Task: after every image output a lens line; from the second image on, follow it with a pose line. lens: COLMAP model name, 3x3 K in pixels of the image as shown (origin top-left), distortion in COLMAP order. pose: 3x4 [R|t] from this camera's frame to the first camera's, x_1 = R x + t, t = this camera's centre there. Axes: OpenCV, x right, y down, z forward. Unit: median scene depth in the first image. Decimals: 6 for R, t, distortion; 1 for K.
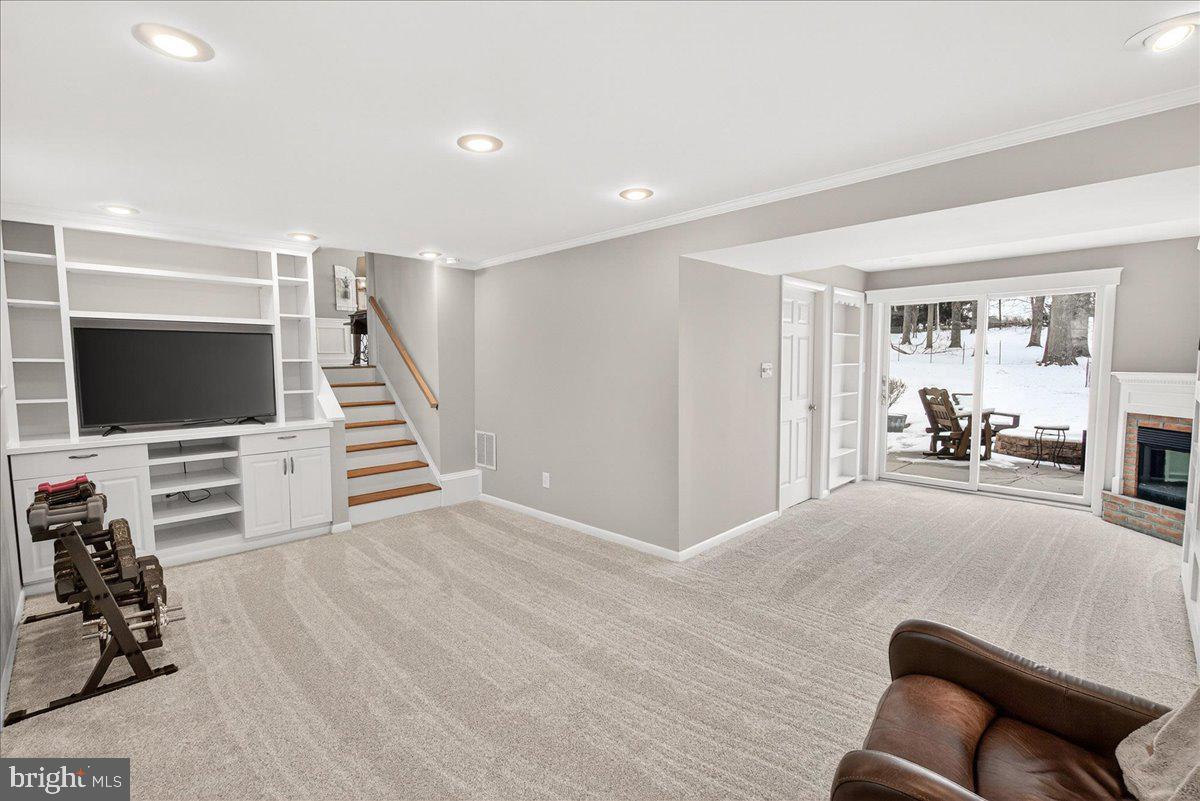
lens RADIAL K [[529.3, 0, 594.2], [0, 529.3, 400.1], [0, 0, 1]] dist [-0.001069, -0.000307]
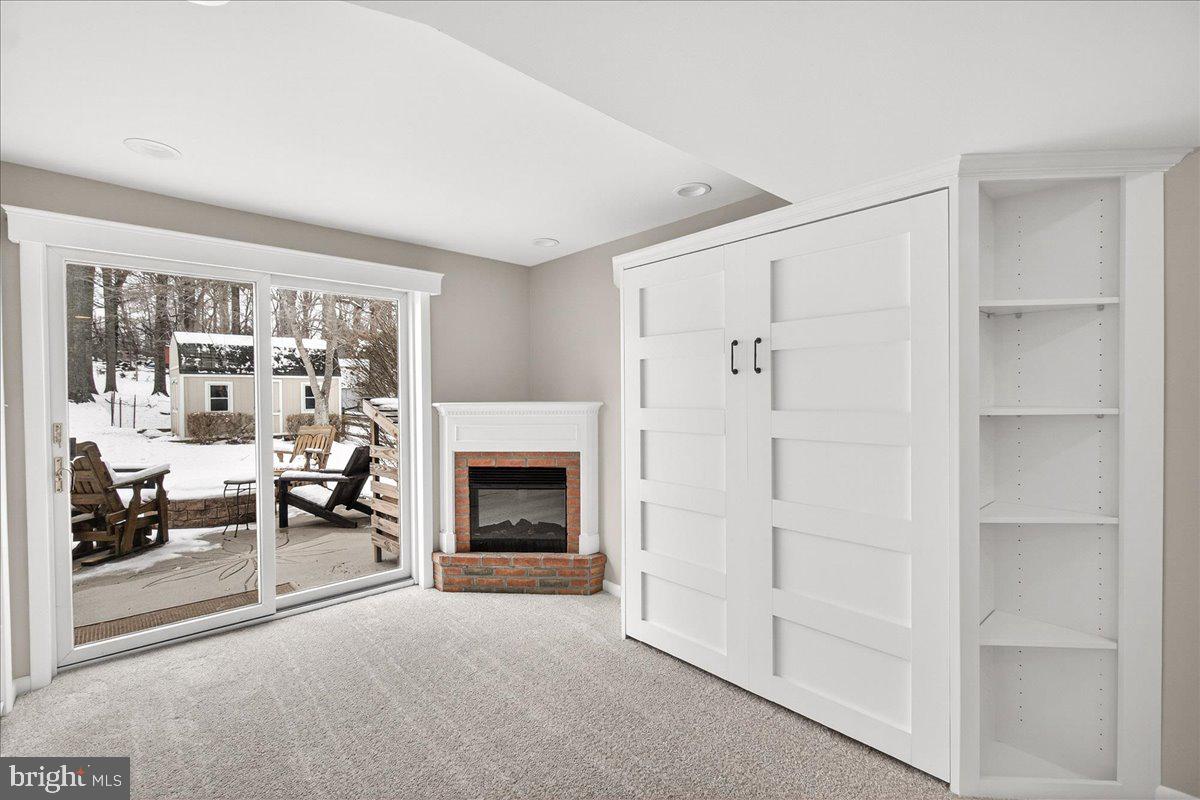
lens RADIAL K [[529.3, 0, 595.6], [0, 529.3, 391.0], [0, 0, 1]] dist [-0.001069, -0.000307]
pose [[0.025613, 0.012597, 0.999593, 0.177740], [0.076183, 0.996988, -0.014516, -0.042377], [-0.996765, 0.076524, 0.024576, 0.739696]]
